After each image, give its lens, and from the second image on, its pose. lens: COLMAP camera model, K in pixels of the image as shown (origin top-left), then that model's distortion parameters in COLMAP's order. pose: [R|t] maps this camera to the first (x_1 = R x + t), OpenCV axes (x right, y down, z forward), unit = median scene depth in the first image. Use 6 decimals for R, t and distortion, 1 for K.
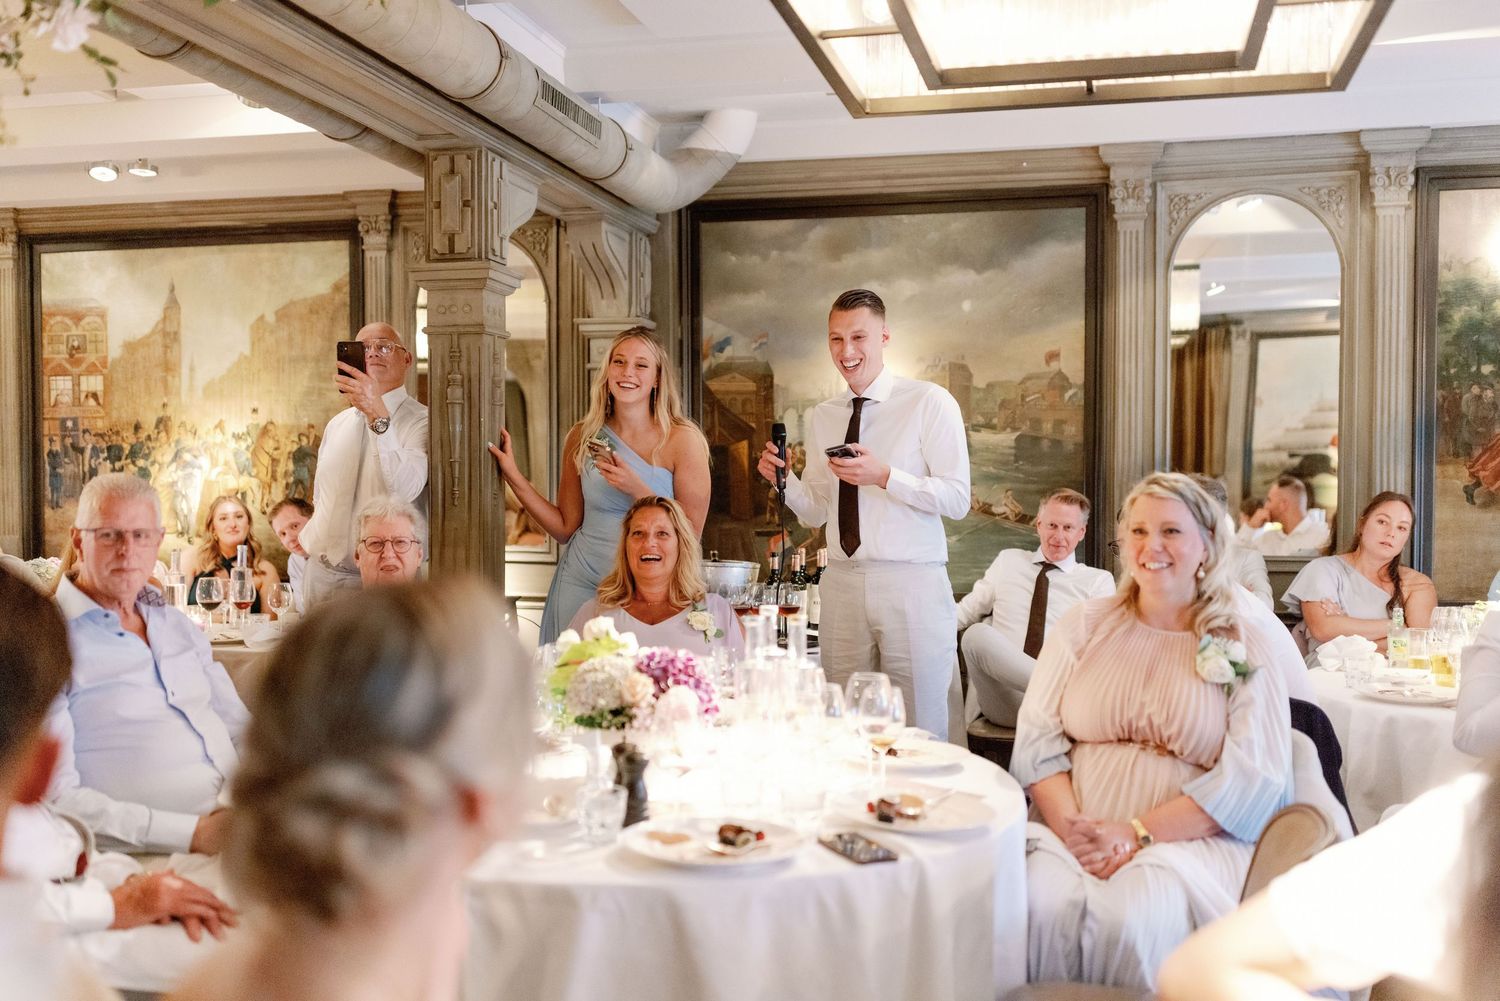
lens RADIAL K [[1475.2, 0, 747.8], [0, 1475.2, 506.3], [0, 0, 1]] dist [-0.009585, 0.000000]
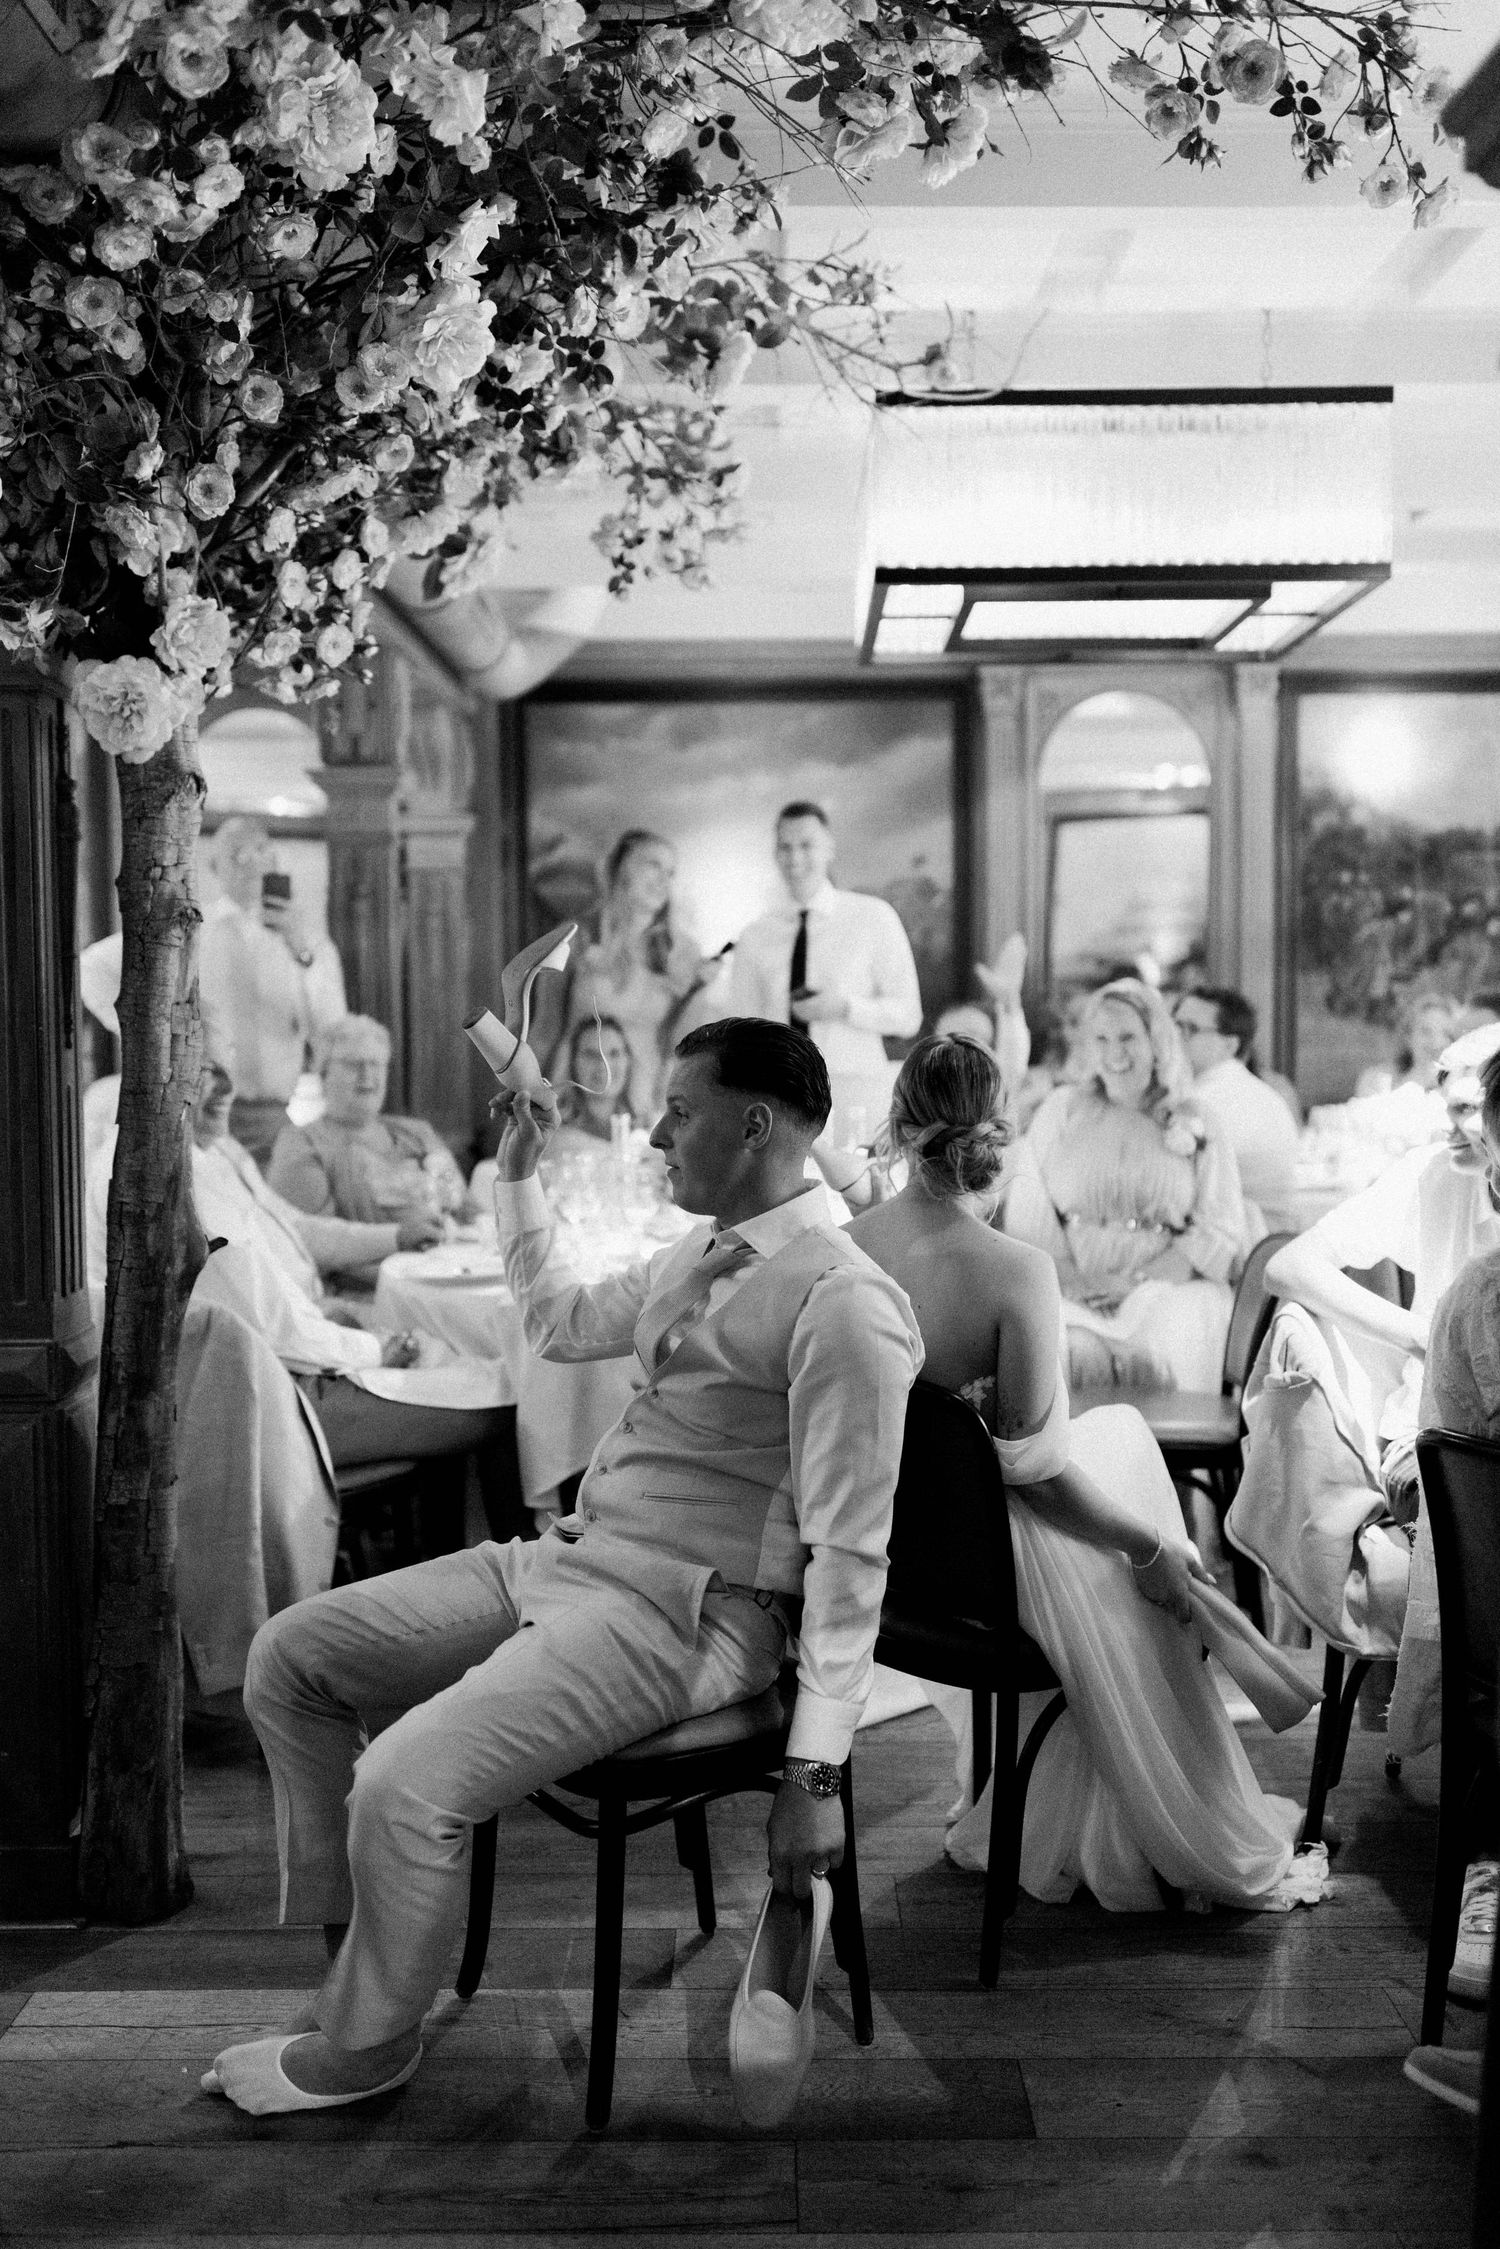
lens RADIAL K [[2211.8, 0, 753.6], [0, 2211.8, 1120.4], [0, 0, 1]] dist [-0.009585, 0.000000]
pose [[0.971281, -0.022668, 0.236853, -0.236137], [0.013279, 0.999064, 0.041161, 0.003817], [-0.237564, -0.036834, 0.970673, -0.350063]]
